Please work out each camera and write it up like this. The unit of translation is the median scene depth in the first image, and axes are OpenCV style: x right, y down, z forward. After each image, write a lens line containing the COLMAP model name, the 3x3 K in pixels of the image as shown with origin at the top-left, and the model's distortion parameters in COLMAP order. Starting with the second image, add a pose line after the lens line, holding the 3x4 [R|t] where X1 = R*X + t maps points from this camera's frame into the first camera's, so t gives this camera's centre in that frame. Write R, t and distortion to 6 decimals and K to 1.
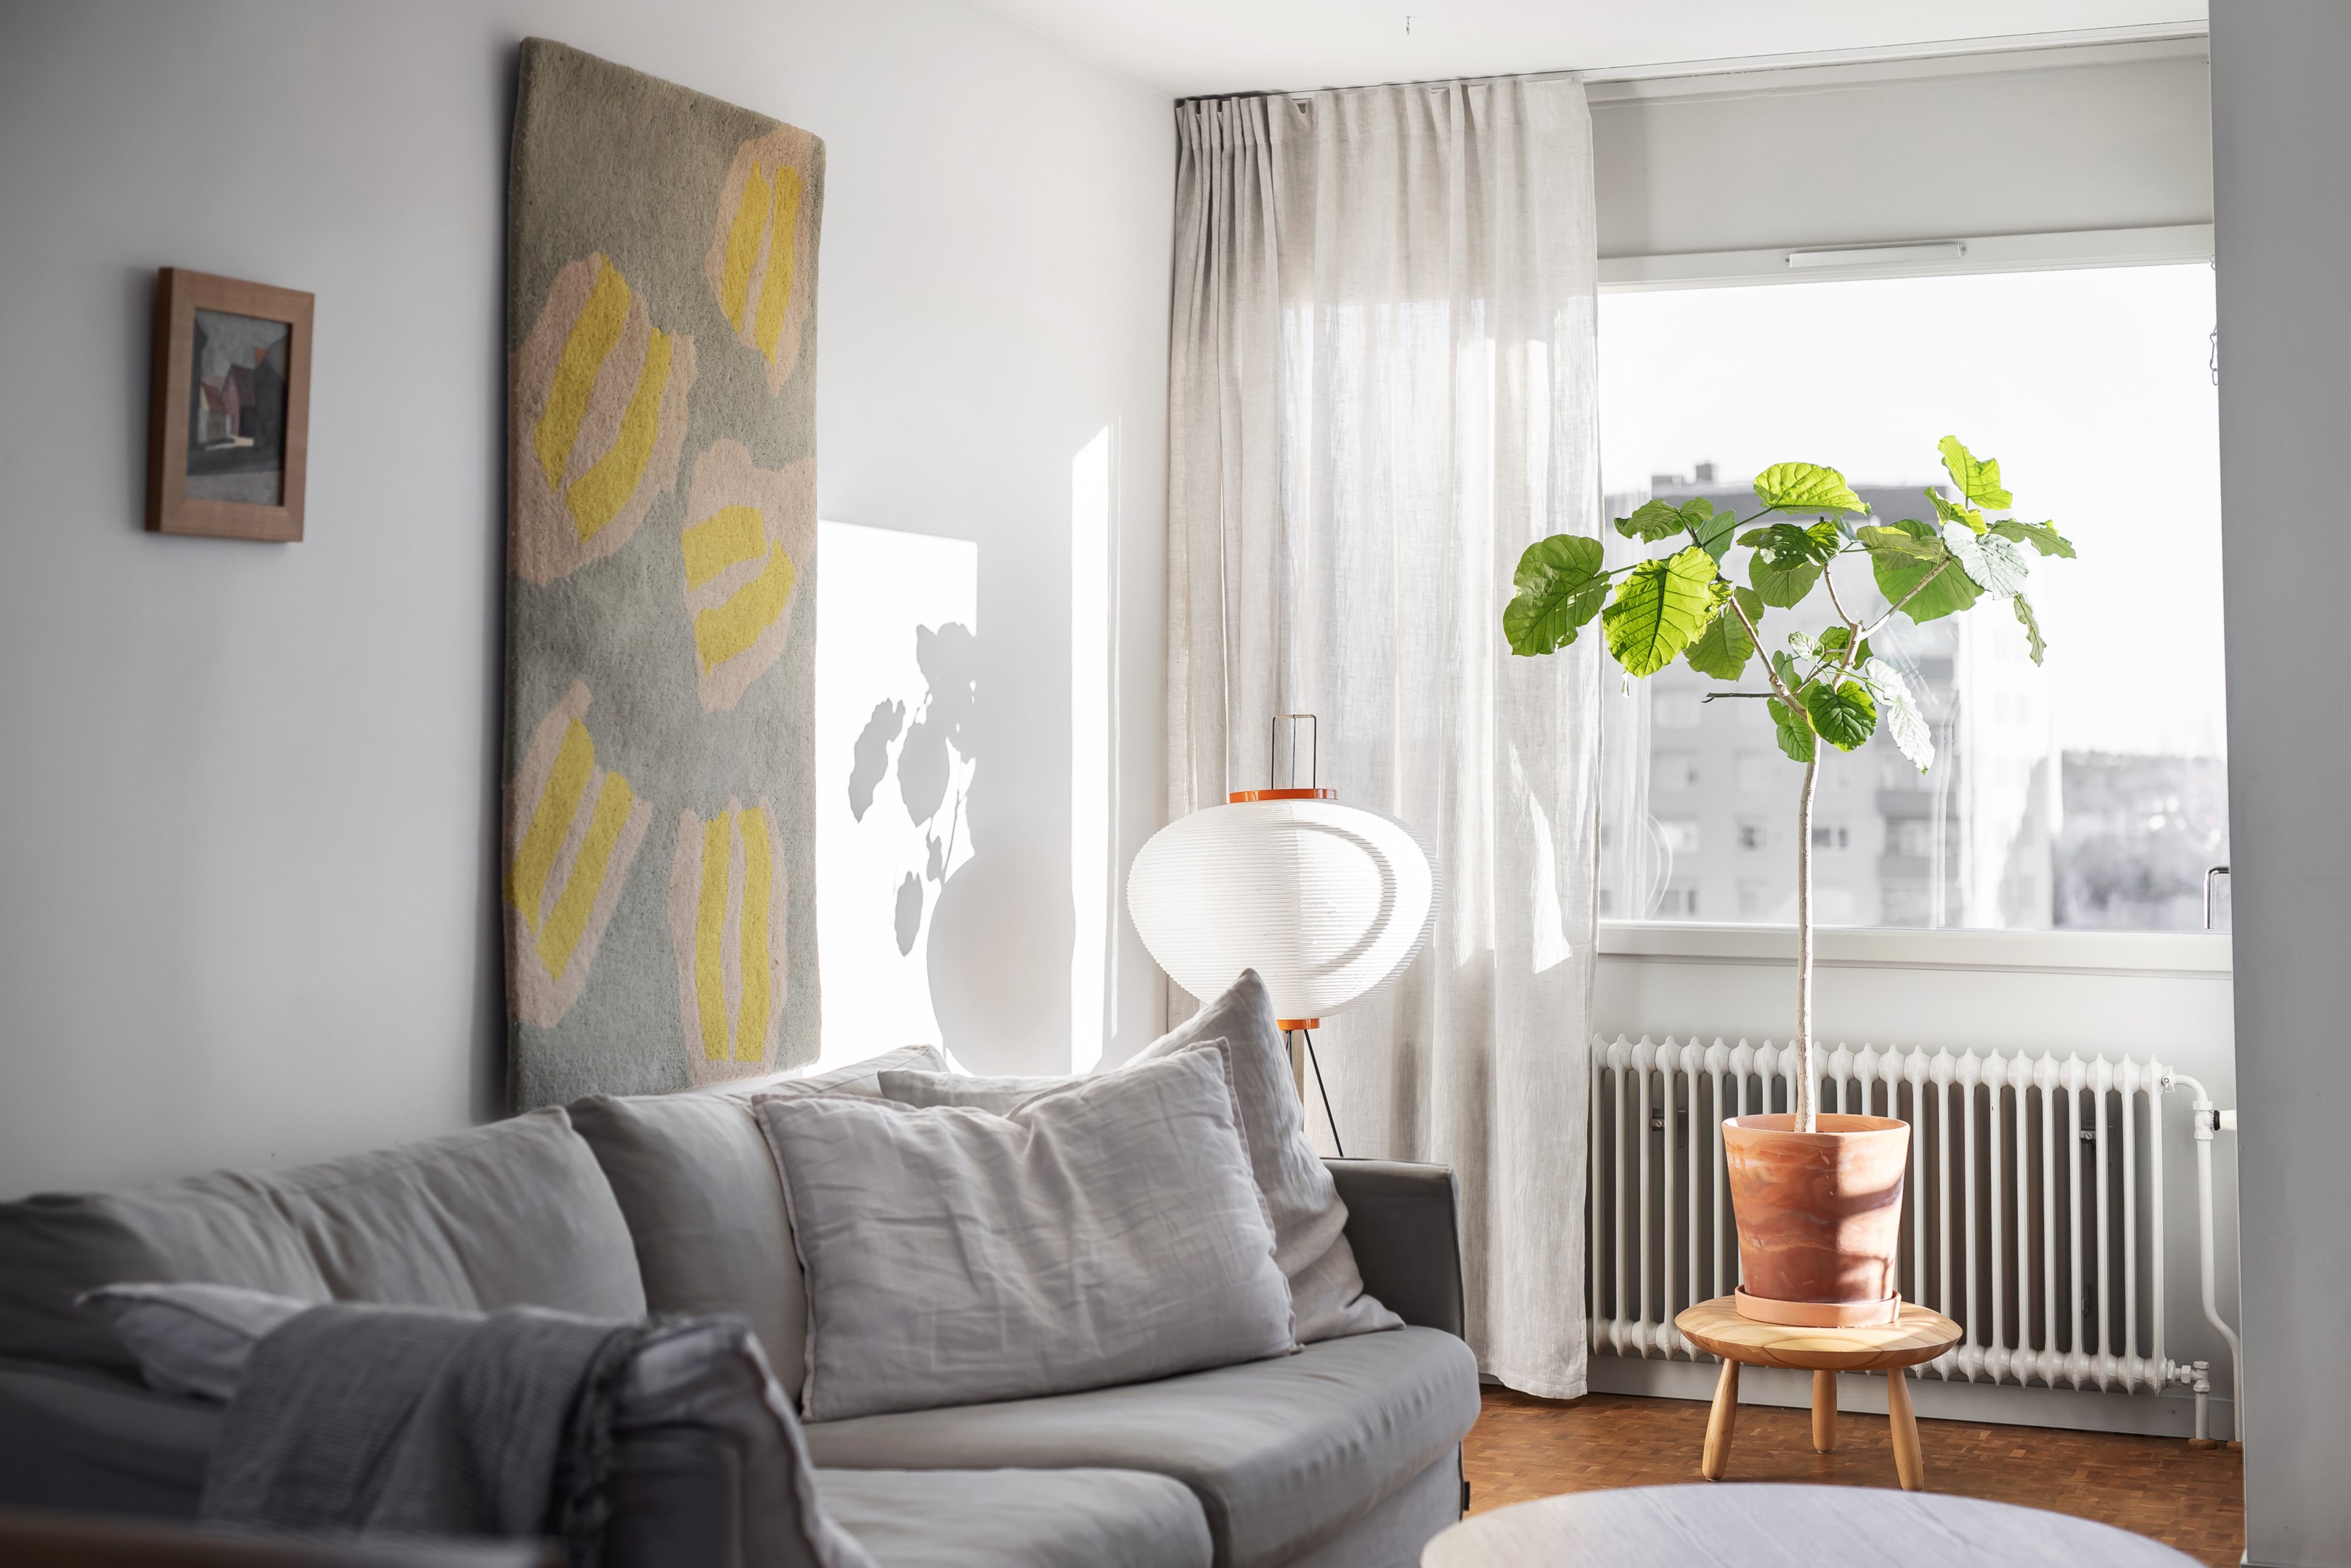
lens RADIAL K [[3138.4, 0, 1185.8], [0, 3138.4, 588.2], [0, 0, 1]] dist [-0.000722, 0.007978]
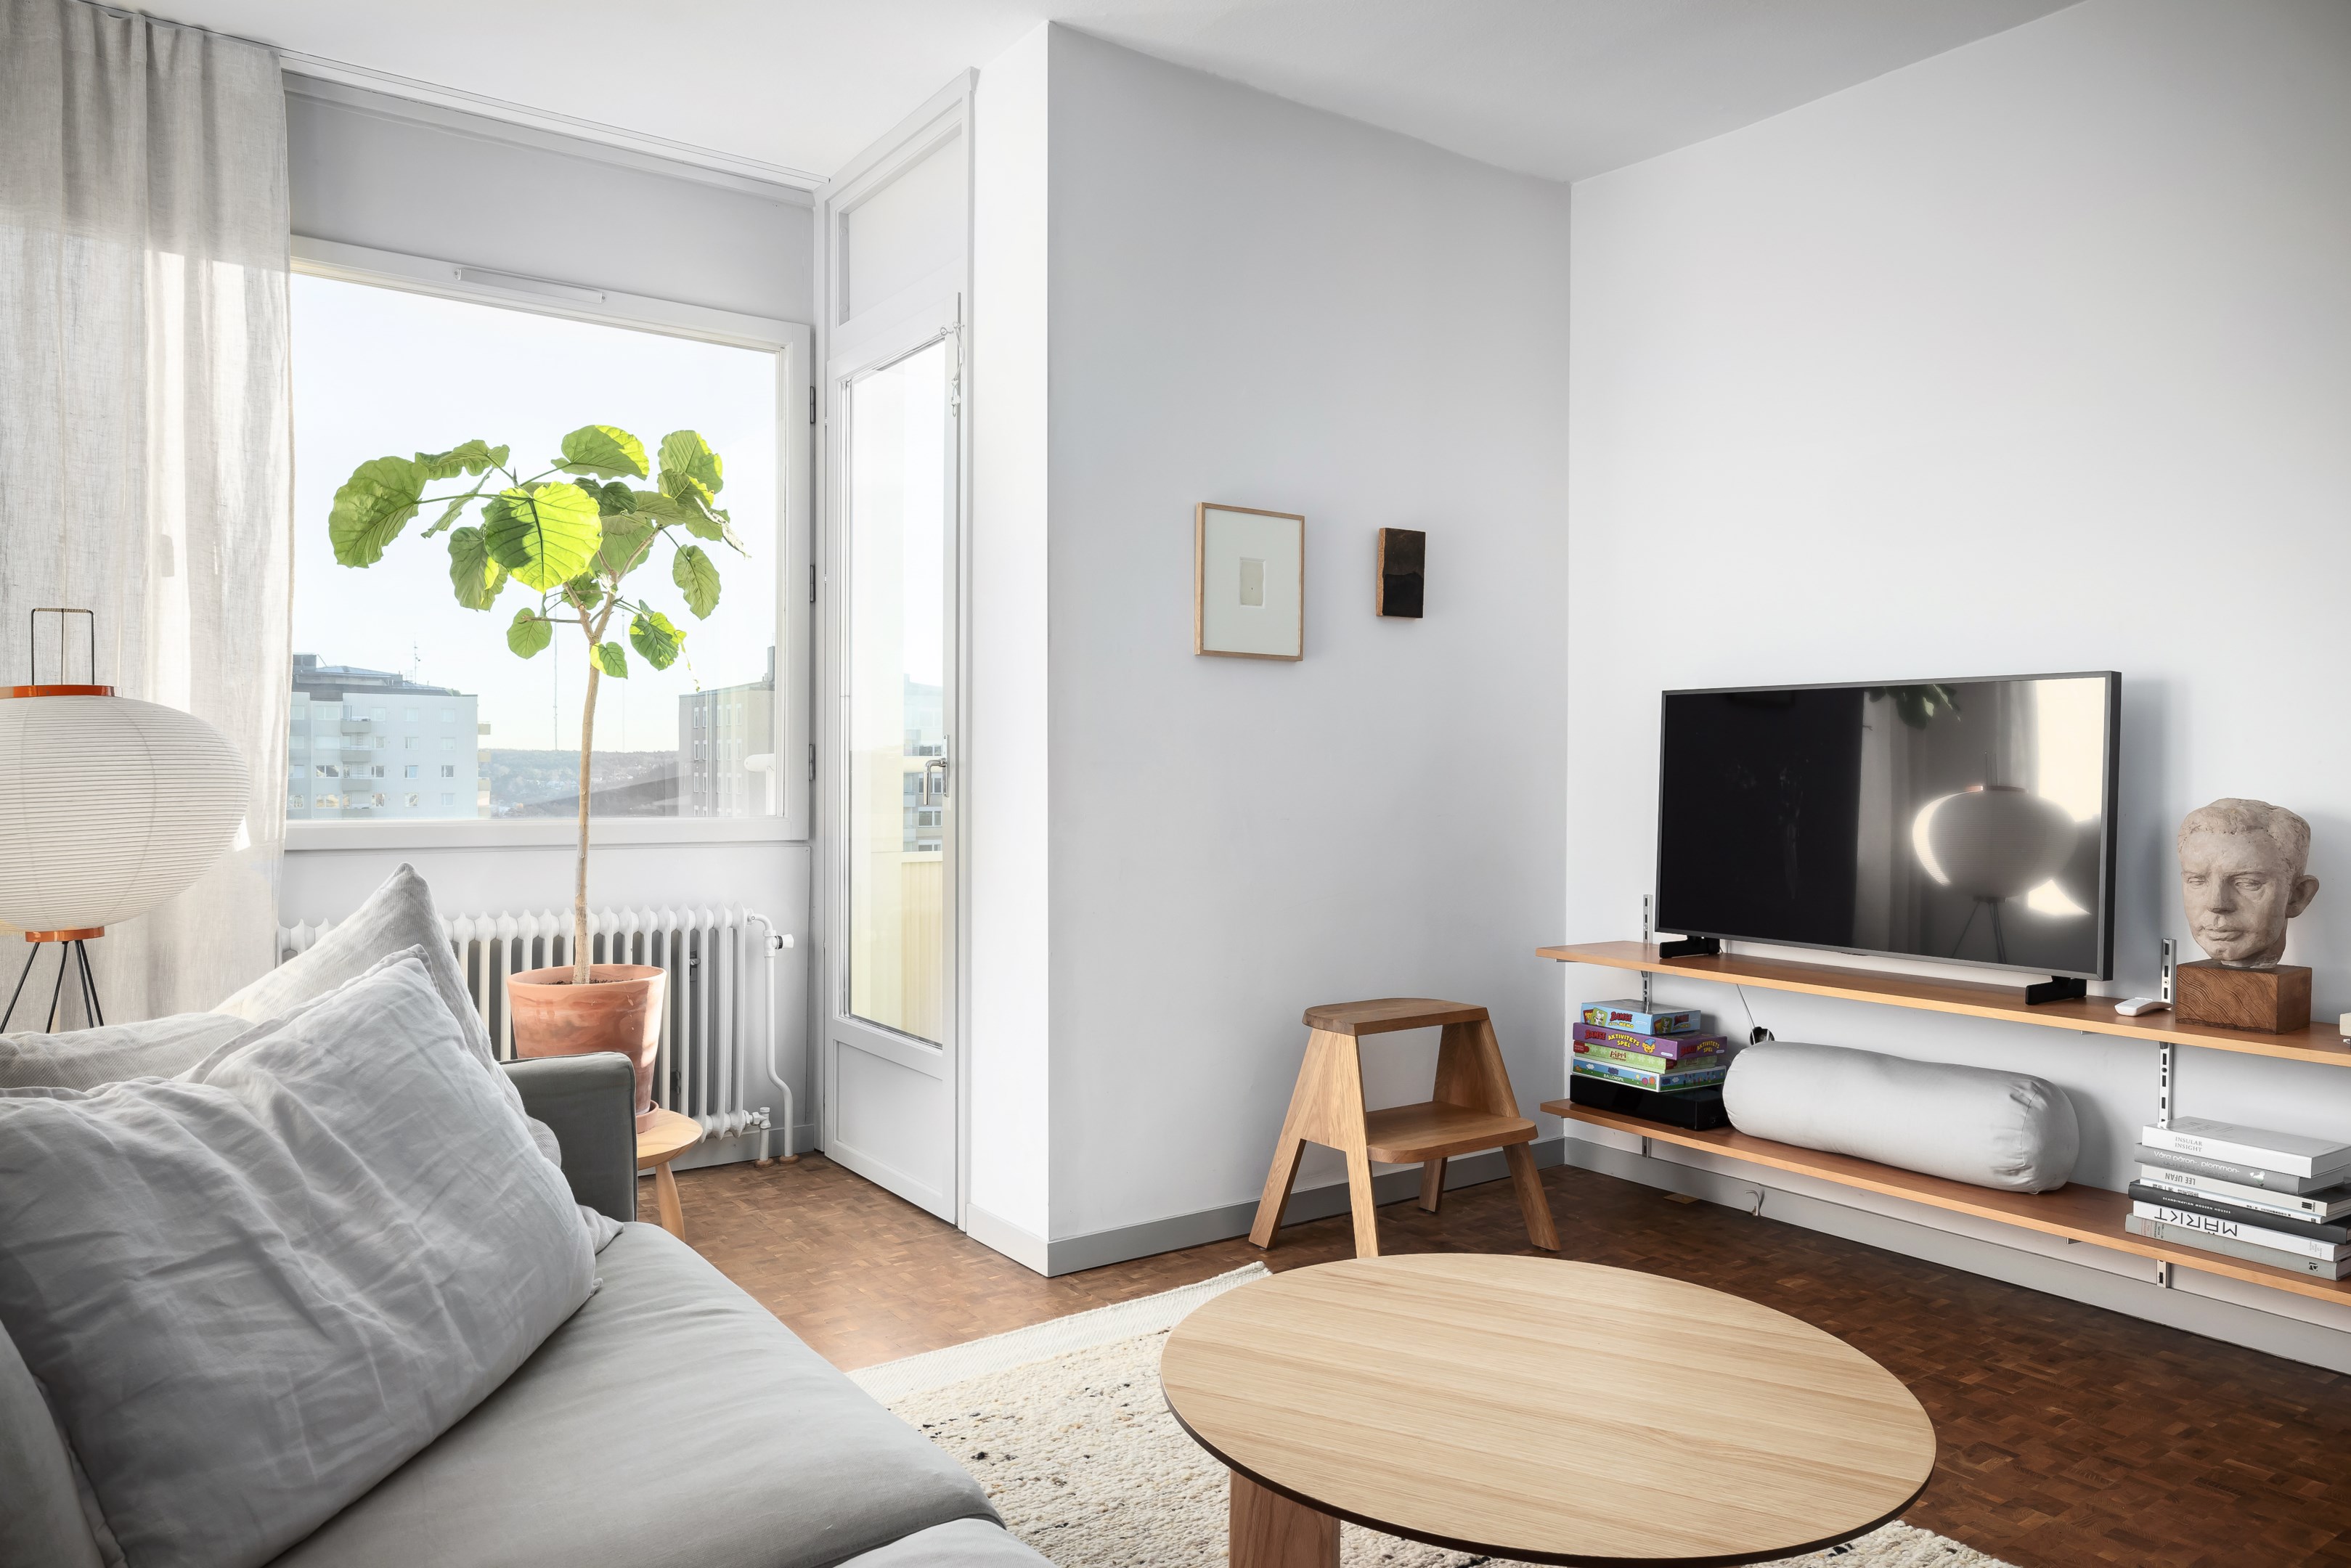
lens RADIAL K [[1536.2, 0, 1116.7], [0, 1536.2, 790.9], [0, 0, 1]] dist [-0.003423, 0.000990]
pose [[0.548412, -0.012133, 0.836120, -0.237465], [-0.054531, 0.997247, 0.050238, 0.072844], [-0.834428, -0.073146, 0.546241, 0.639097]]
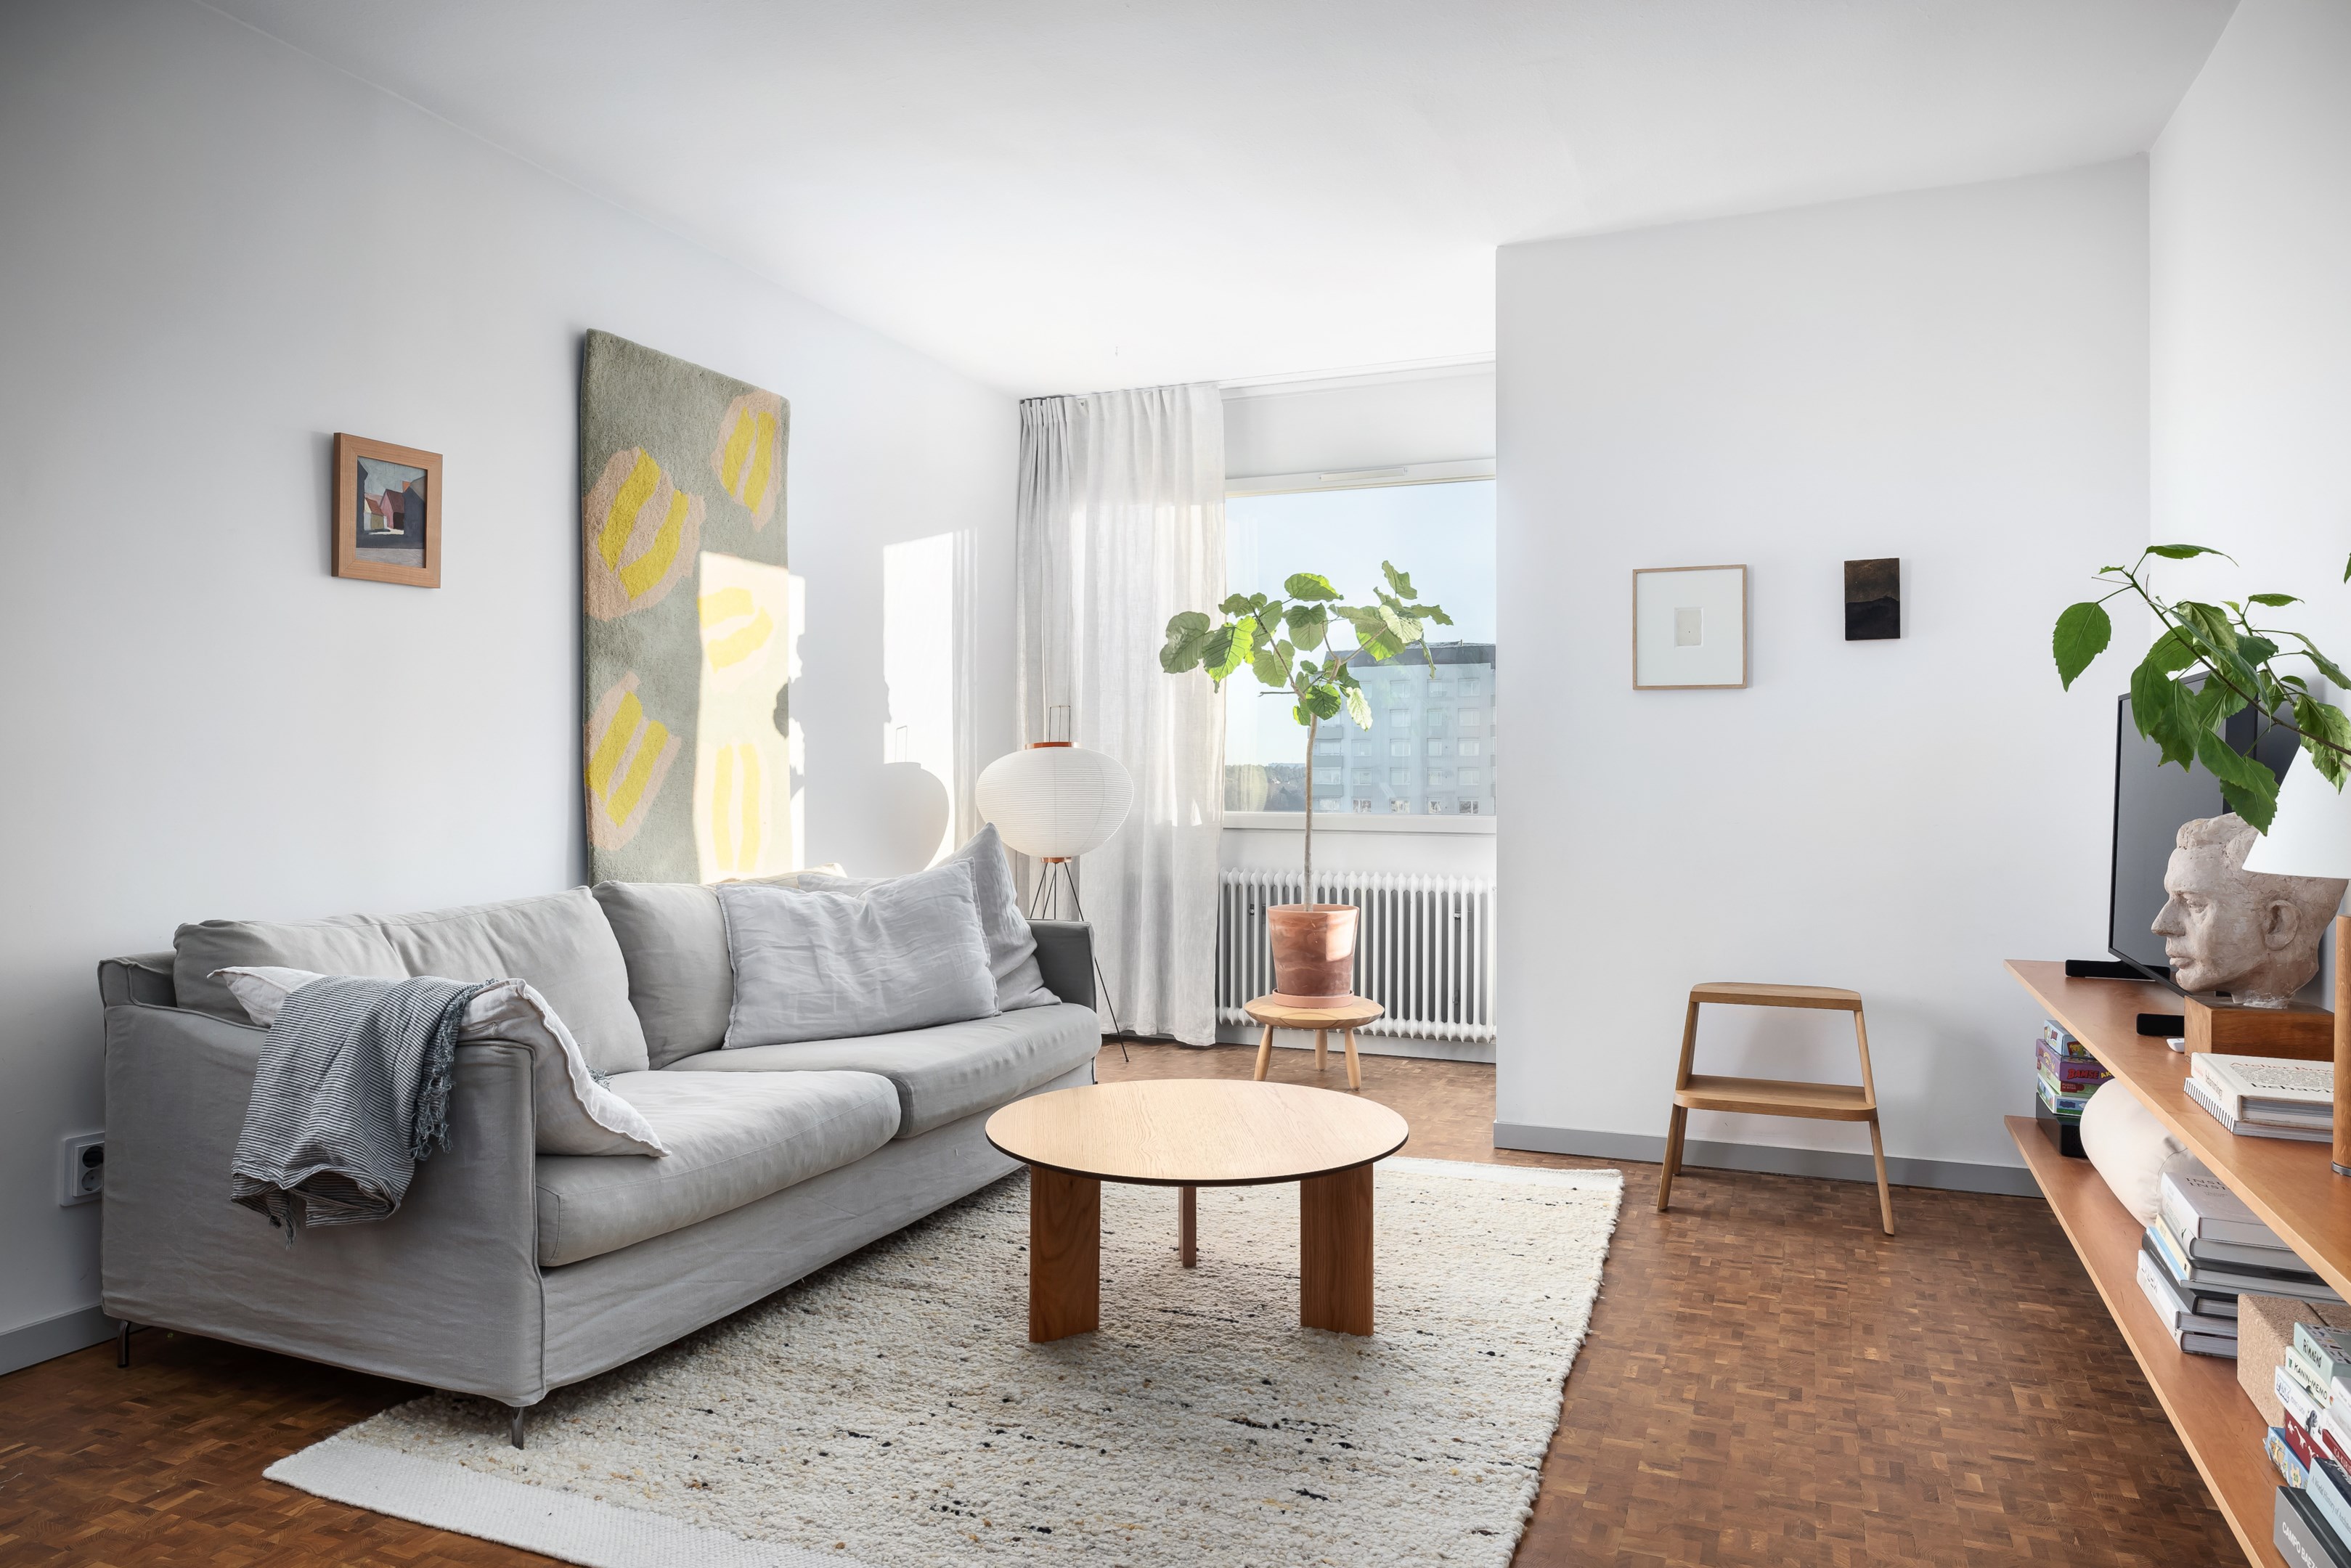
lens RADIAL K [[1445.0, 0, 1175.5], [0, 1445.0, 784.0], [0, 0, 1]] dist [0.000393, 0.001517]
pose [[0.999997, -0.000118, 0.002391, 0.140181], [-0.000036, 0.997933, 0.064264, 0.041620], [-0.002394, -0.064264, 0.997930, 0.111970]]
